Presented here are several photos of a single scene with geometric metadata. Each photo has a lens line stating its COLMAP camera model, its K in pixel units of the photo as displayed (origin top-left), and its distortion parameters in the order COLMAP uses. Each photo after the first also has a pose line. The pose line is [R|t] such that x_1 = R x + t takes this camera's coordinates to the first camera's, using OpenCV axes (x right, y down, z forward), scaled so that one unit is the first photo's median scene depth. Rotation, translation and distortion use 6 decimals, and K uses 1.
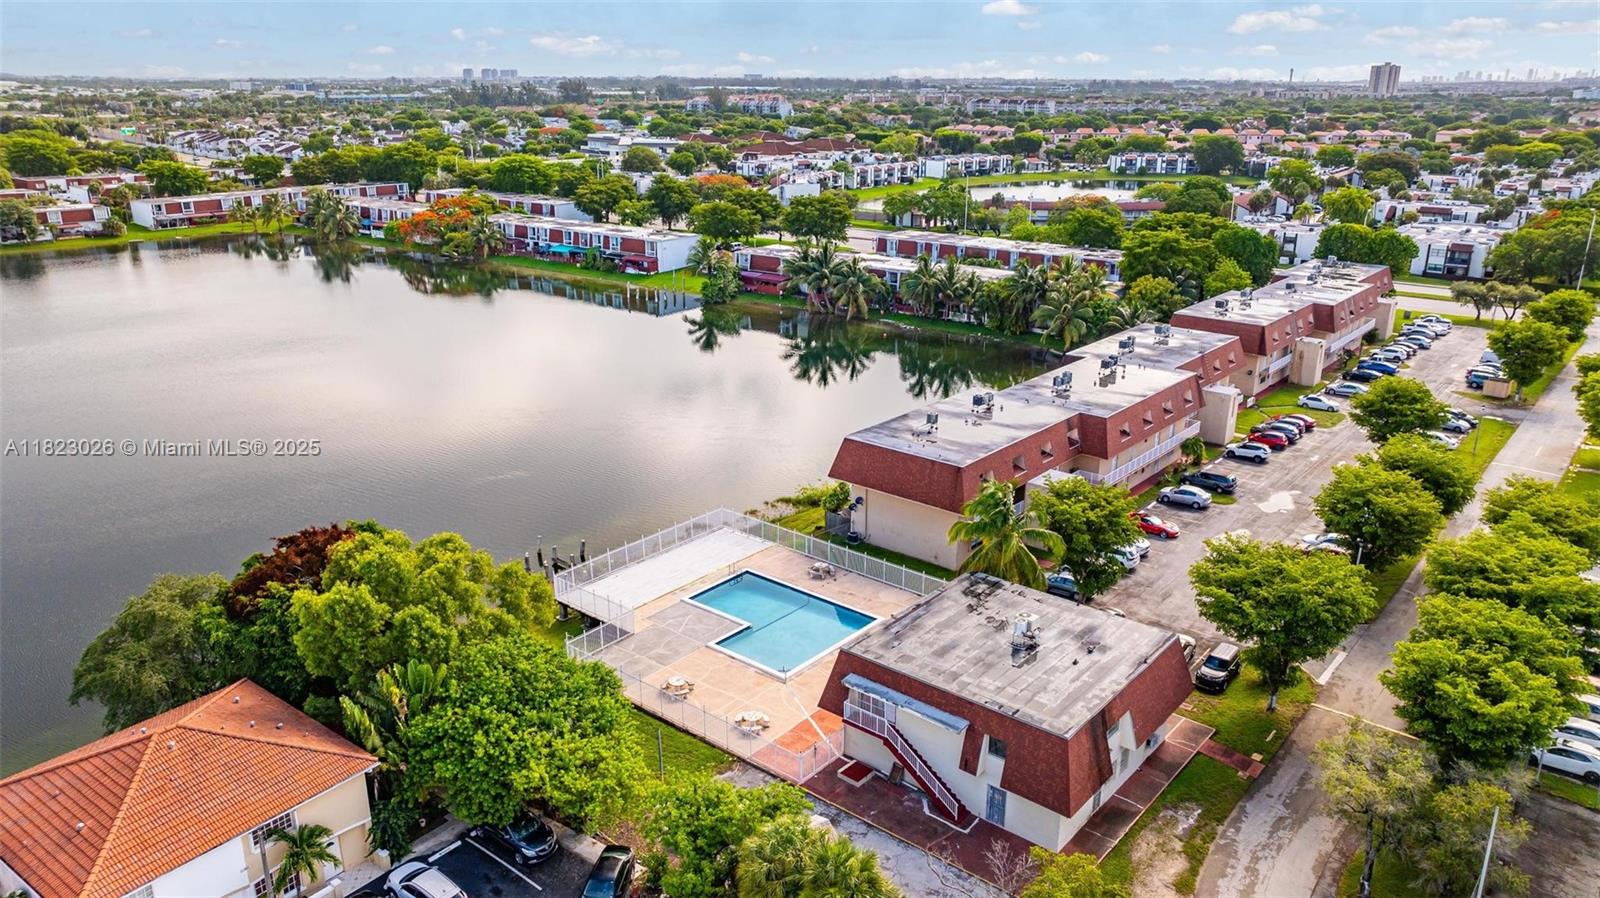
lens RADIAL K [[1152.0, 0, 800.0], [0, 1152.0, 449.0], [0, 0, 1]] dist [-0.025002, 0.001283]
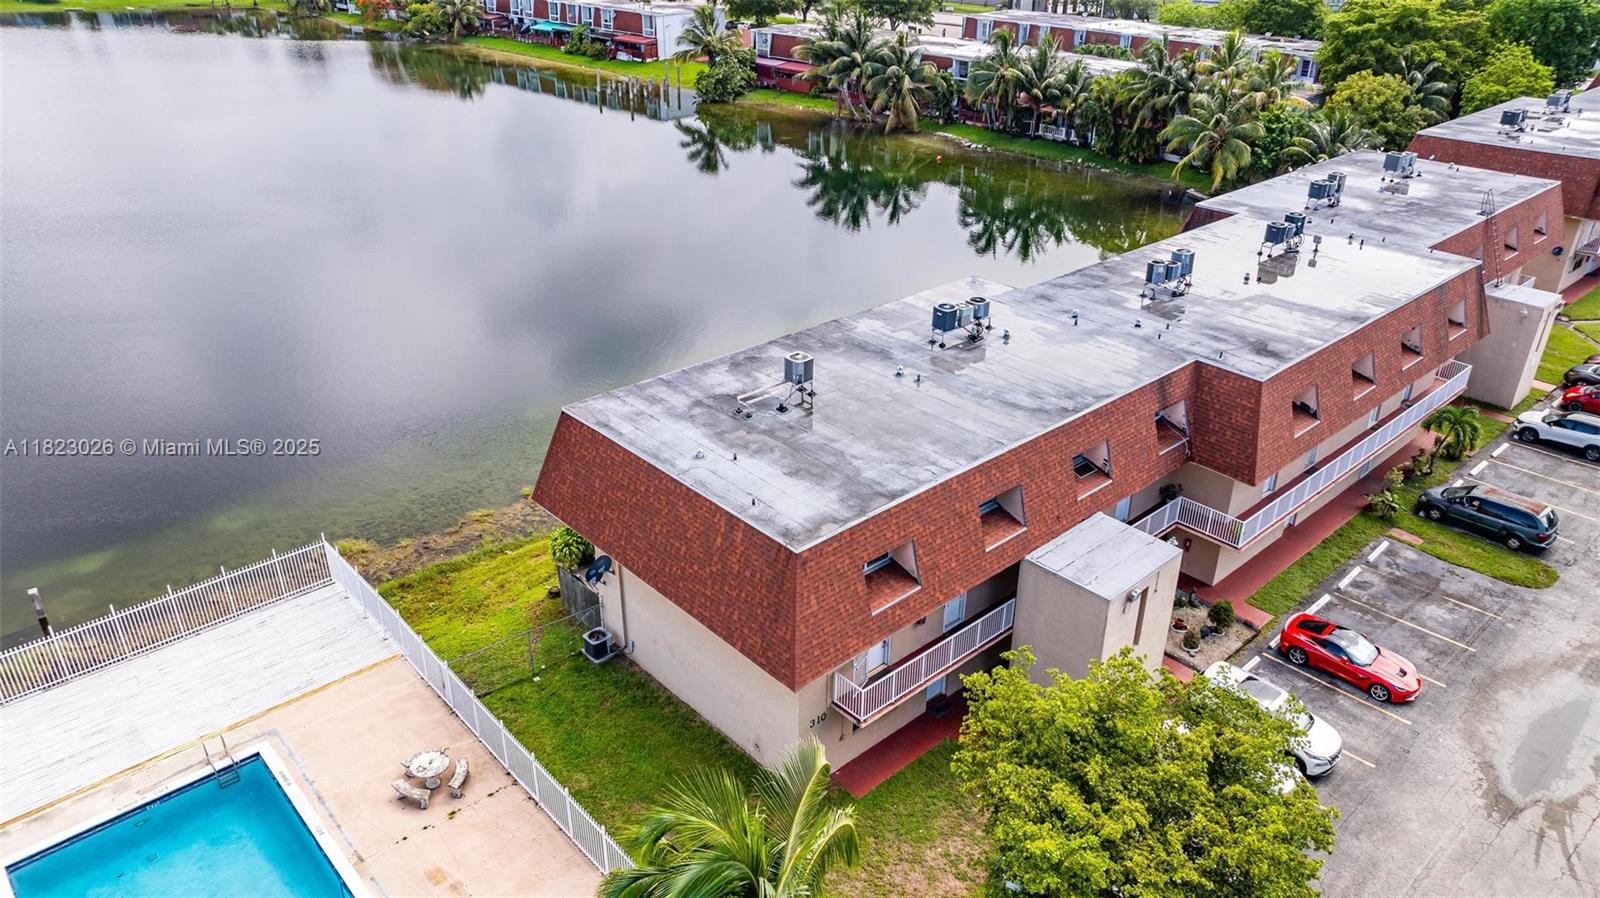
lens RADIAL K [[1152.0, 0, 800.0], [0, 1152.0, 449.0], [0, 0, 1]] dist [-0.025002, 0.001283]
pose [[0.990840, 0.064101, -0.118857, 0.090079], [-0.045410, 0.987061, 0.153783, -0.033136], [0.127176, -0.146977, 0.980930, 0.337183]]
